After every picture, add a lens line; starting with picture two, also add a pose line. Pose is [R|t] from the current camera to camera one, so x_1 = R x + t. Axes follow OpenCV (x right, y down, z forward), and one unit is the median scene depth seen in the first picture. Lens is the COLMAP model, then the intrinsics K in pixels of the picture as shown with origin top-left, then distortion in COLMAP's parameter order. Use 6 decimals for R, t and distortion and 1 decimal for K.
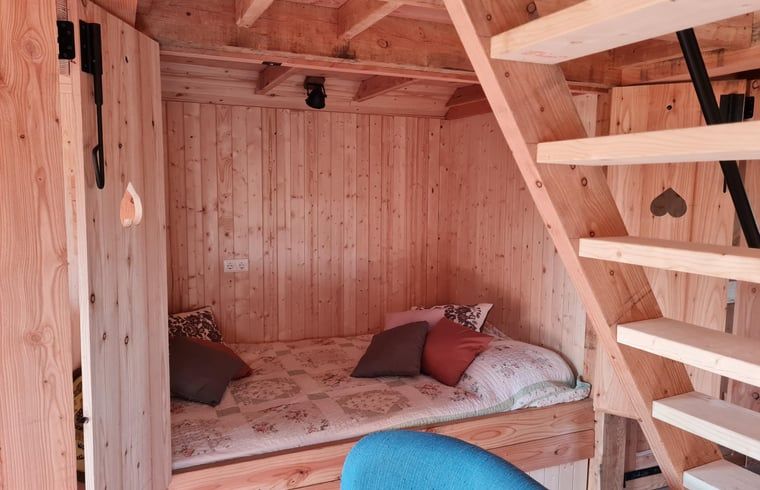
lens RADIAL K [[573.3, 0, 379.1], [0, 573.3, 244.7], [0, 0, 1]] dist [0.040854, -0.010221]
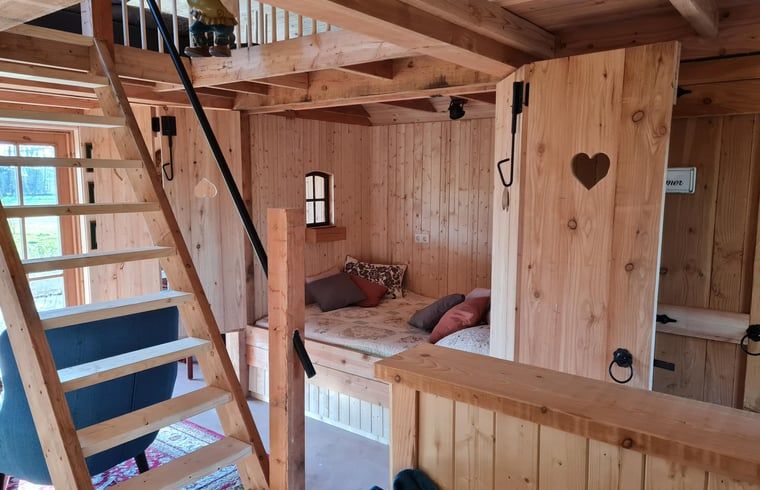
lens RADIAL K [[573.3, 0, 384.1], [0, 573.3, 246.7], [0, 0, 1]] dist [0.040854, -0.010221]
pose [[0.487741, 0.099198, -0.867334, 0.928581], [-0.091995, 0.993832, 0.061932, -0.021036], [0.868128, 0.049584, 0.493858, 0.246547]]
